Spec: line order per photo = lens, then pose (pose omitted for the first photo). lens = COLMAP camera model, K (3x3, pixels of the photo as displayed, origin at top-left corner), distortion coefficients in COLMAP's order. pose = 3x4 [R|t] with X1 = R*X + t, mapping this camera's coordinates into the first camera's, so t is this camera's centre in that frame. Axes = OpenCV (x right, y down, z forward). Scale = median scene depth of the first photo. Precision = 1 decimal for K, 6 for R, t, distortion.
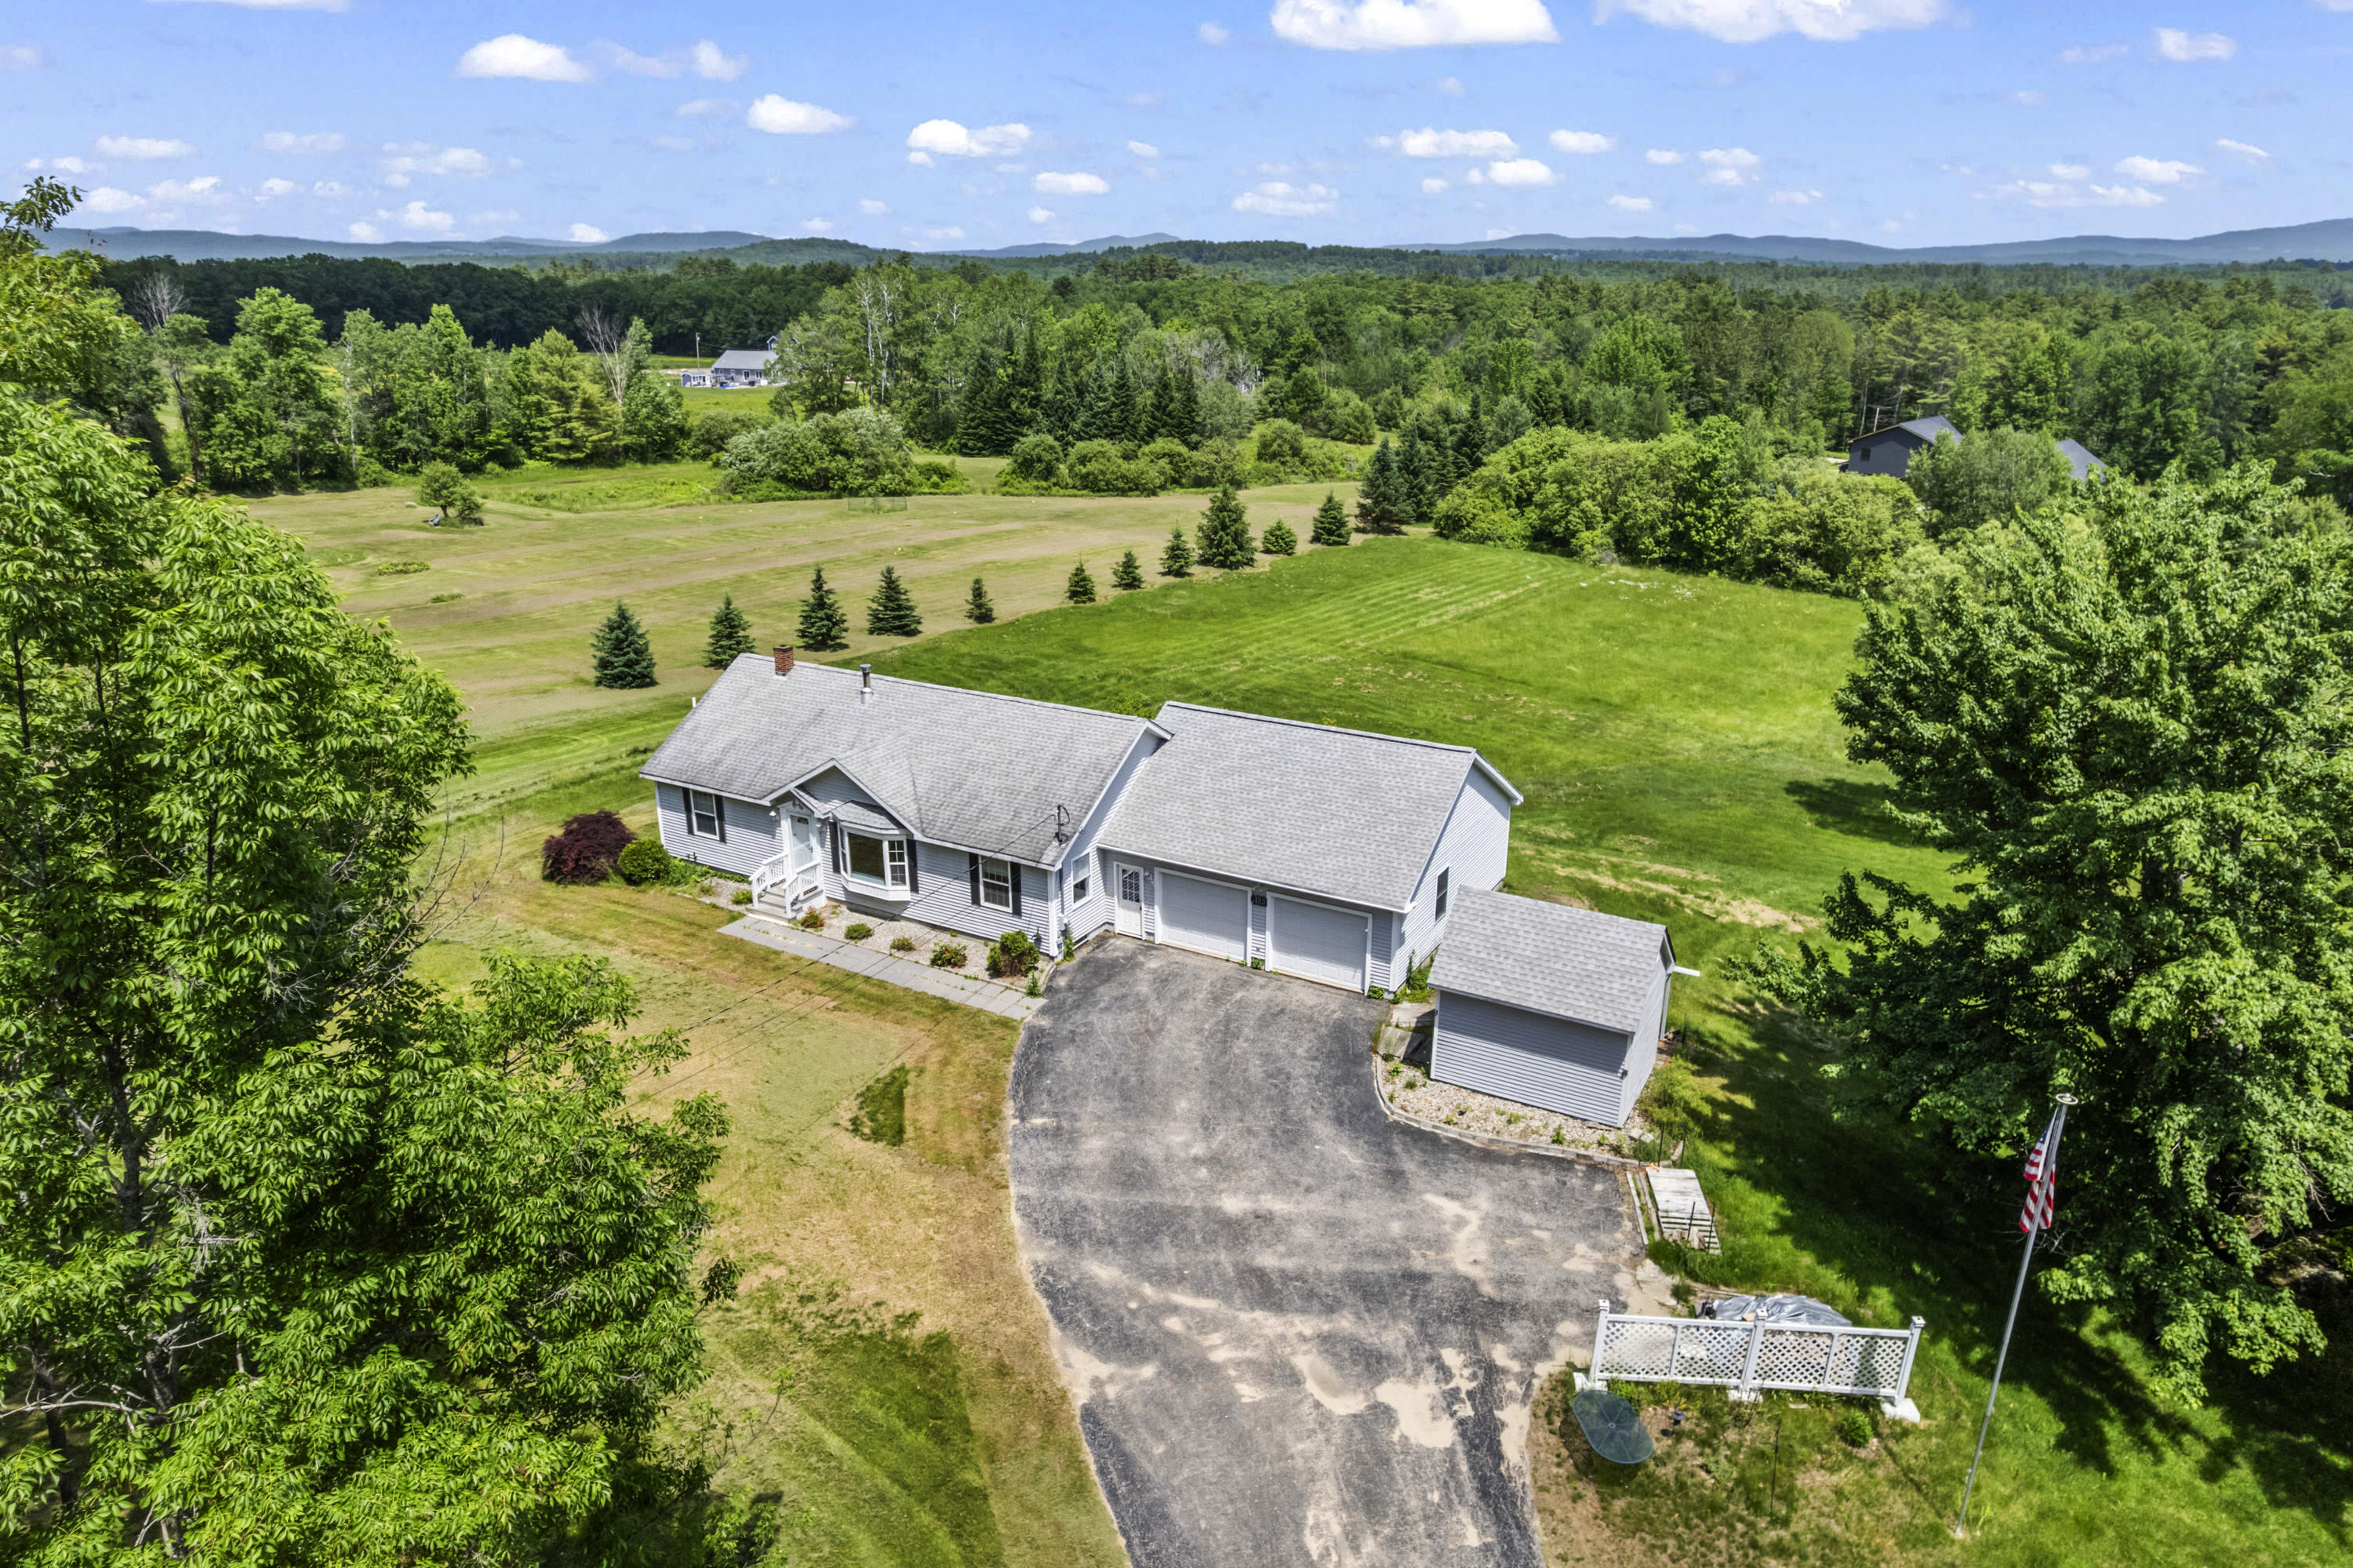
lens RADIAL K [[1524.3, 0, 1193.1], [0, 1524.3, 813.7], [0, 0, 1]] dist [-0.069094, 0.059613]
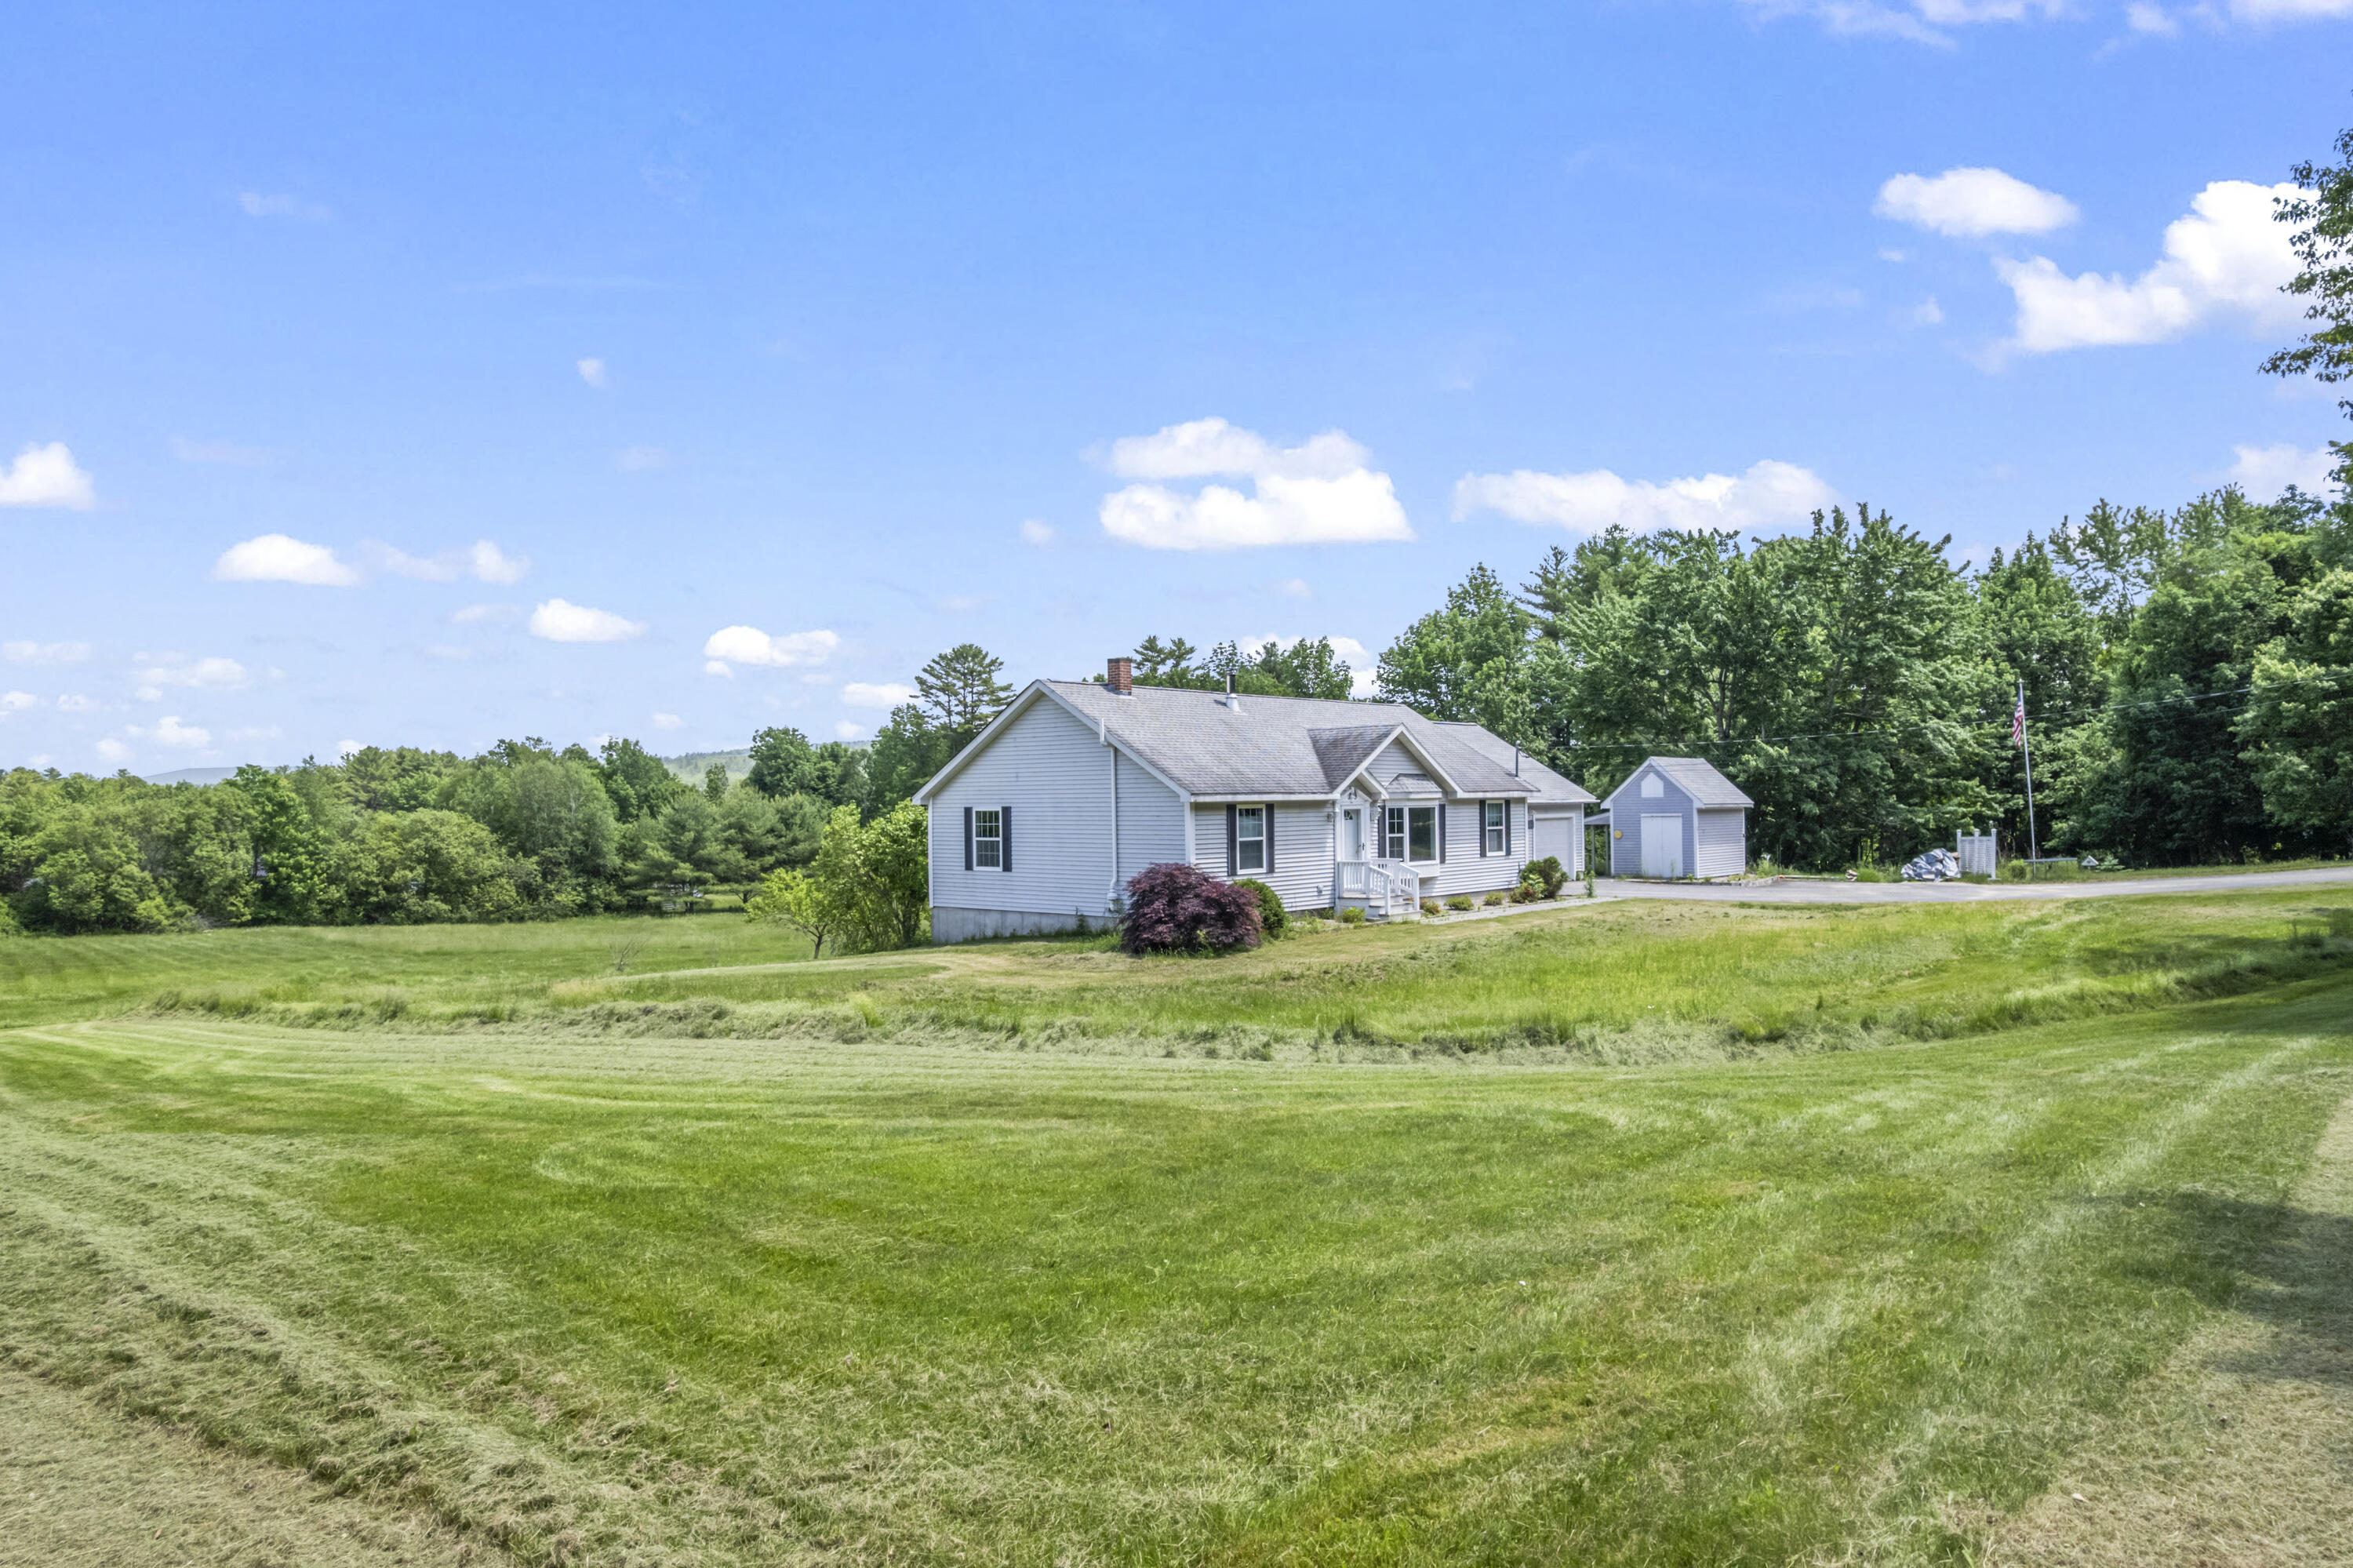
lens RADIAL K [[1482.9, 0, 1183.5], [0, 1482.9, 751.7], [0, 0, 1]] dist [-0.033470, 0.000332]
pose [[0.206637, 0.029567, 0.977971, -1.110354], [0.351551, 0.930550, -0.102413, 0.023919], [-0.913079, 0.364969, 0.181892, 0.945182]]
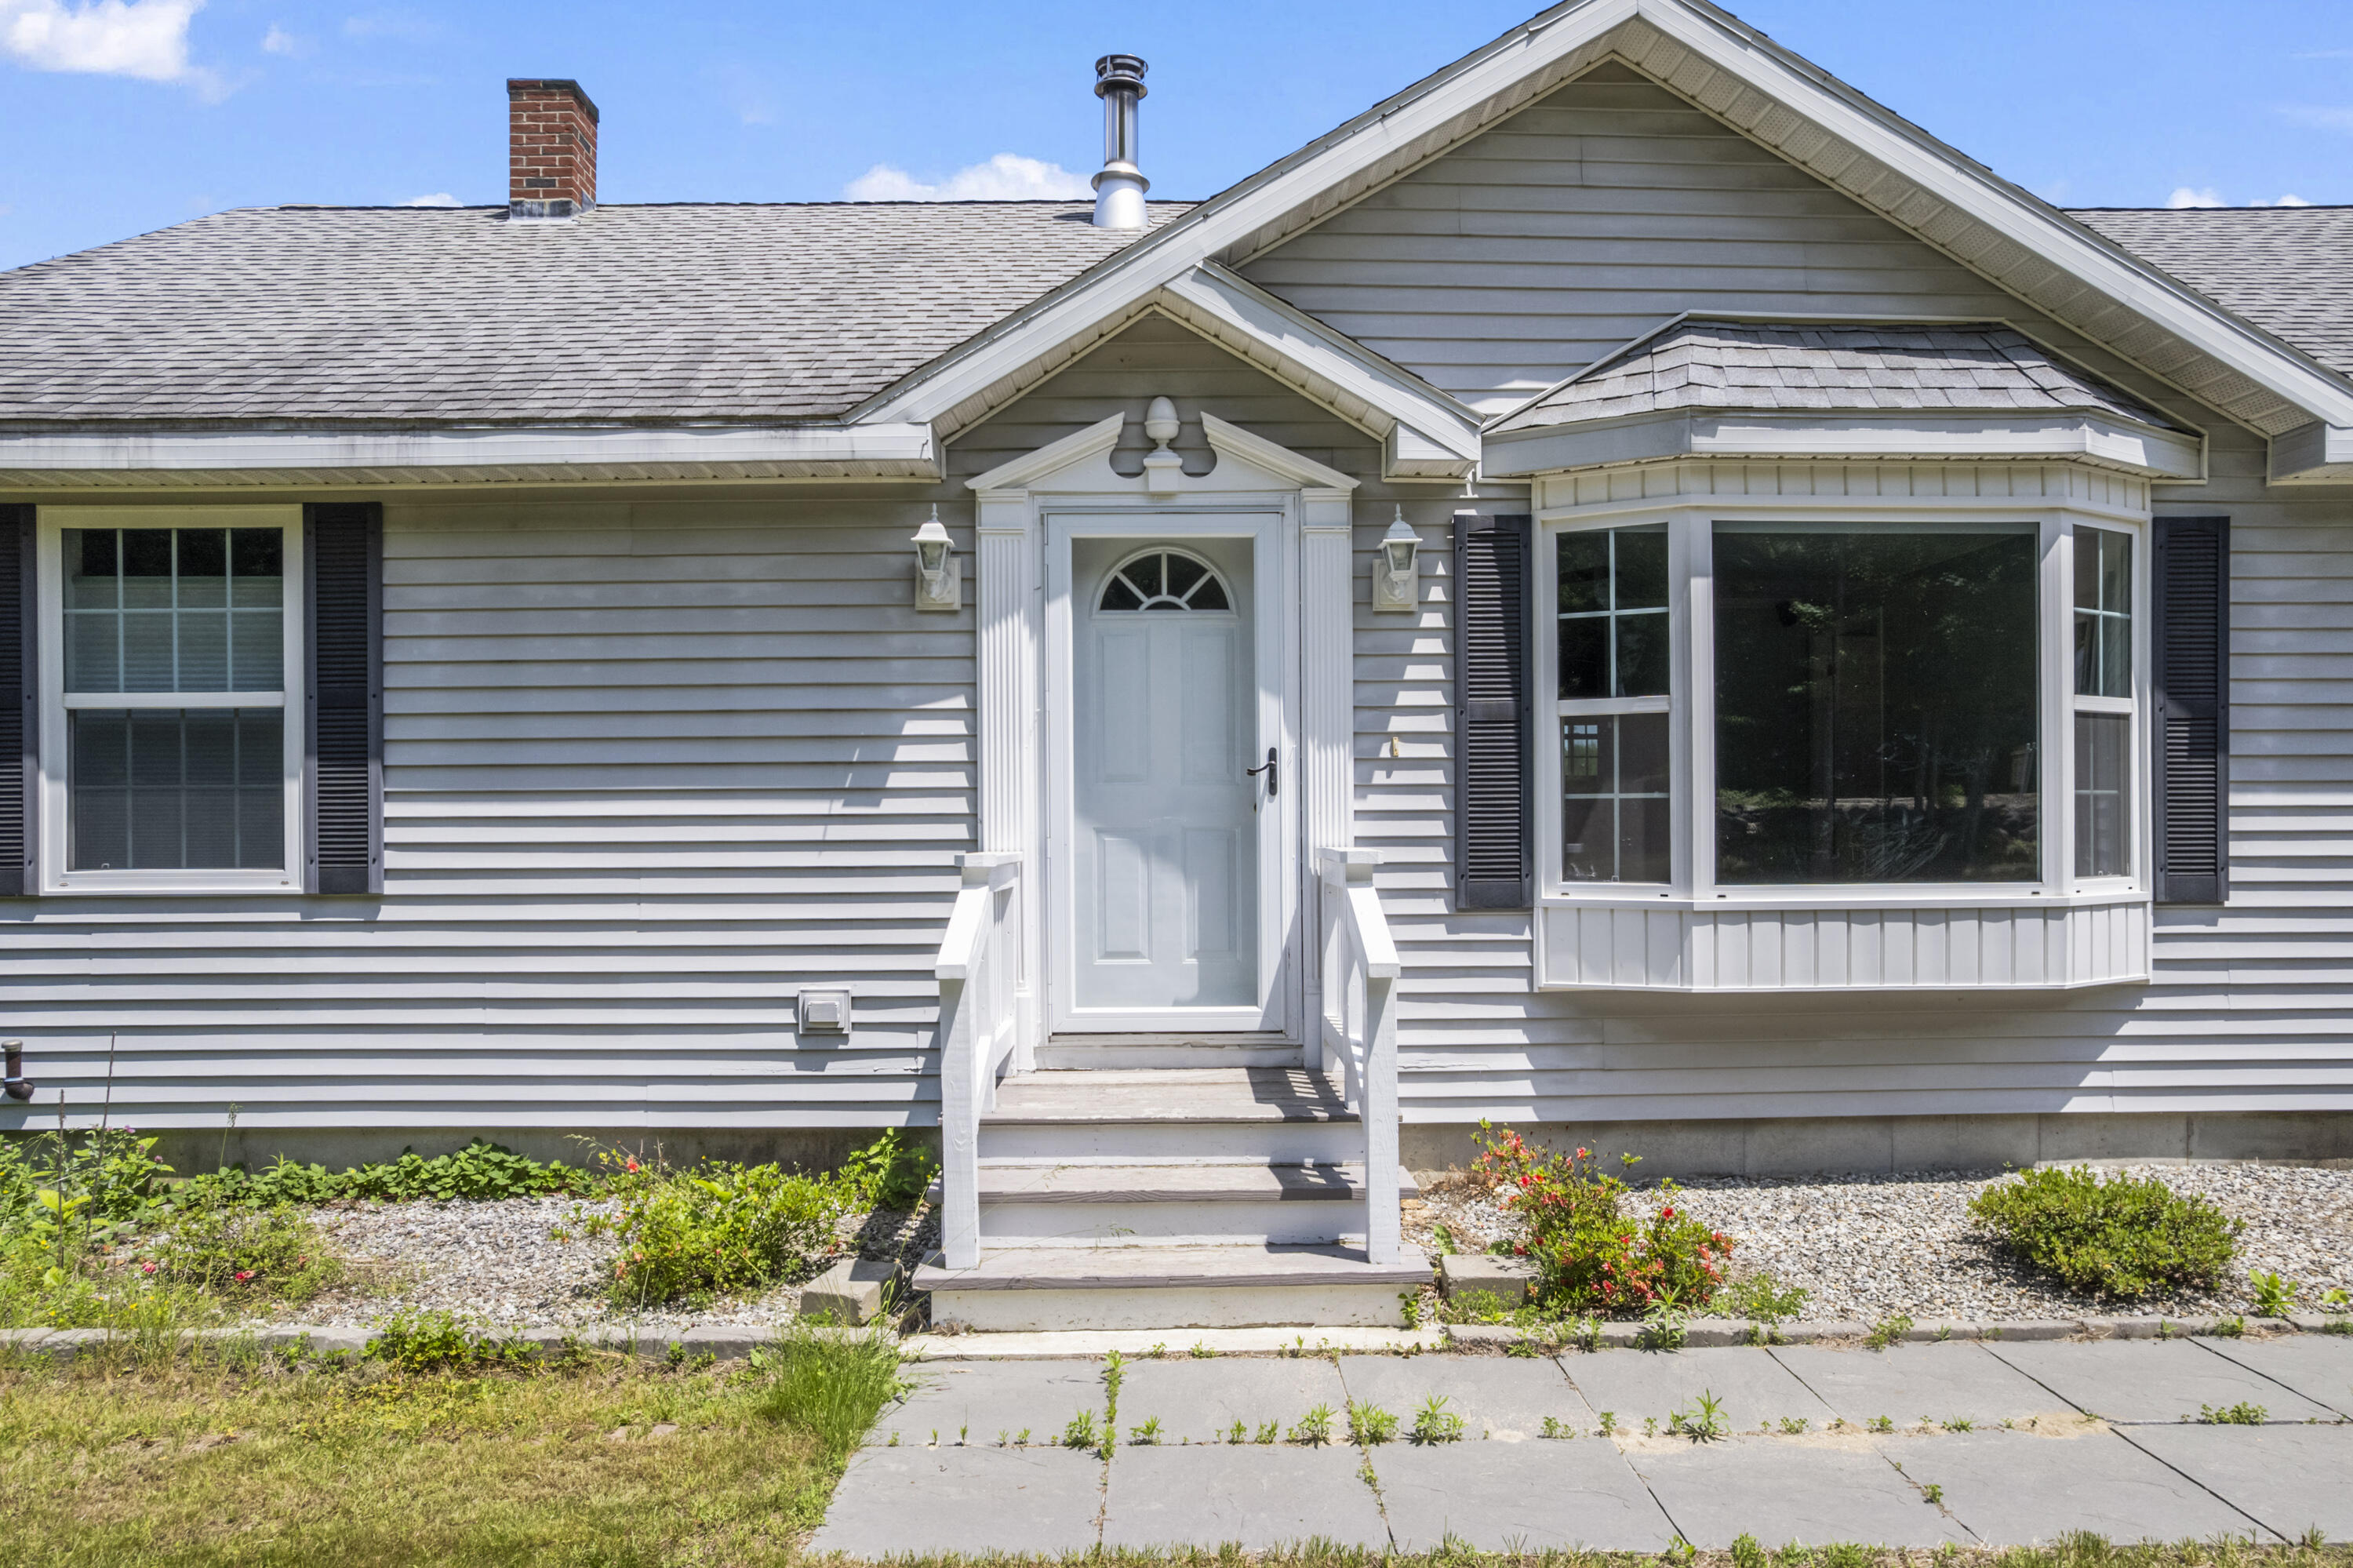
lens RADIAL K [[1524.3, 0, 1193.1], [0, 1524.3, 813.7], [0, 0, 1]] dist [-0.069094, 0.059613]
pose [[0.862687, -0.003615, 0.505724, -0.334088], [0.180915, 0.936009, -0.301922, 0.067998], [-0.472271, 0.351957, 0.808137, 0.917544]]
